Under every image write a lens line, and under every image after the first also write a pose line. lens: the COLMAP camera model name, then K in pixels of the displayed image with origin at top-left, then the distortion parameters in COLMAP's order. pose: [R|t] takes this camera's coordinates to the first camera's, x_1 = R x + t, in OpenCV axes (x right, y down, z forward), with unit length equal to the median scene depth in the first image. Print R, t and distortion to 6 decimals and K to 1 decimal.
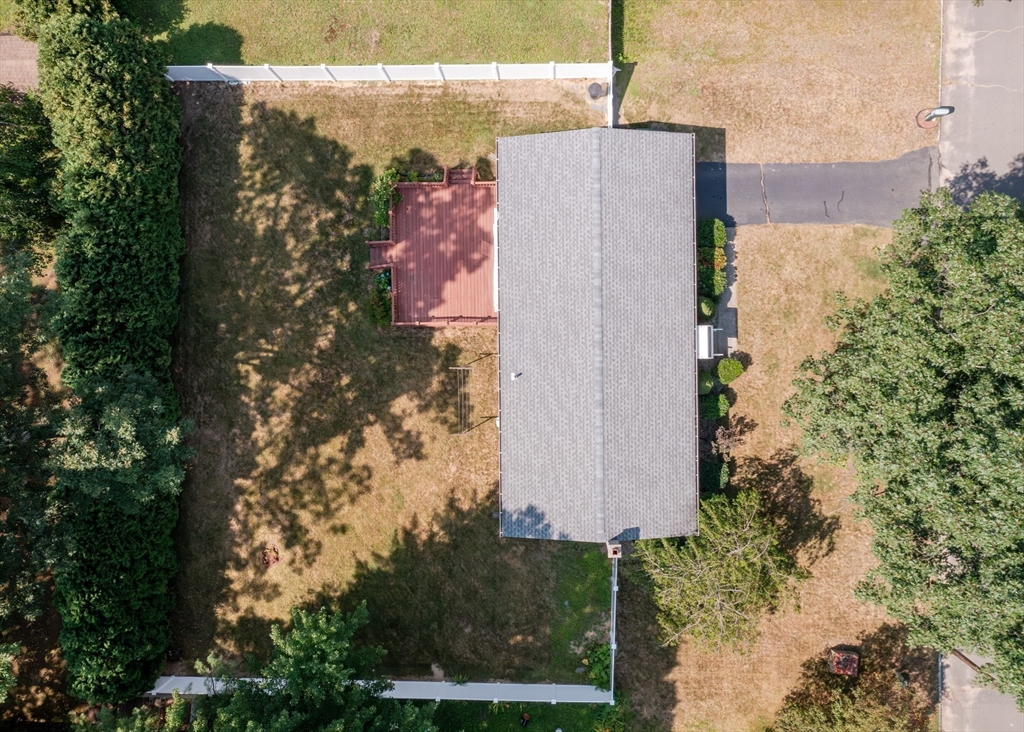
lens RADIAL K [[965.6, 0, 512.0], [0, 965.6, 366.0], [0, 0, 1]] dist [0.048656, 0.001913]
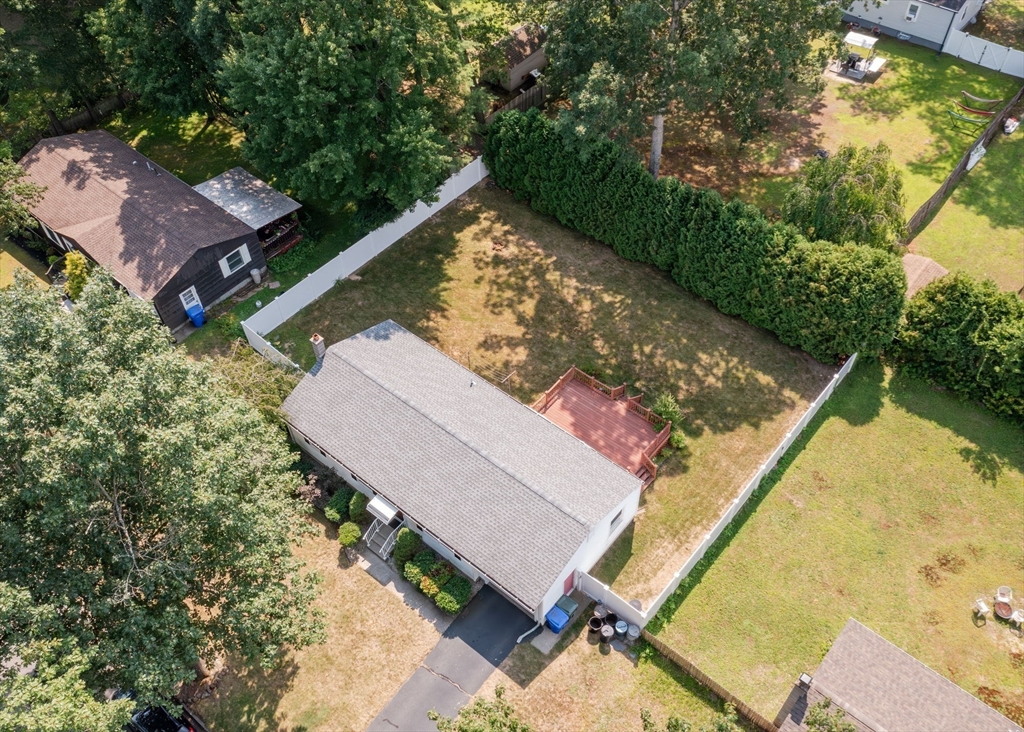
lens RADIAL K [[965.6, 0, 512.0], [0, 965.6, 366.0], [0, 0, 1]] dist [0.048656, 0.001913]
pose [[-0.648540, 0.597707, -0.471319, 0.495692], [-0.758731, -0.457983, 0.463227, -0.541845], [0.061018, 0.658026, 0.750519, 0.066029]]
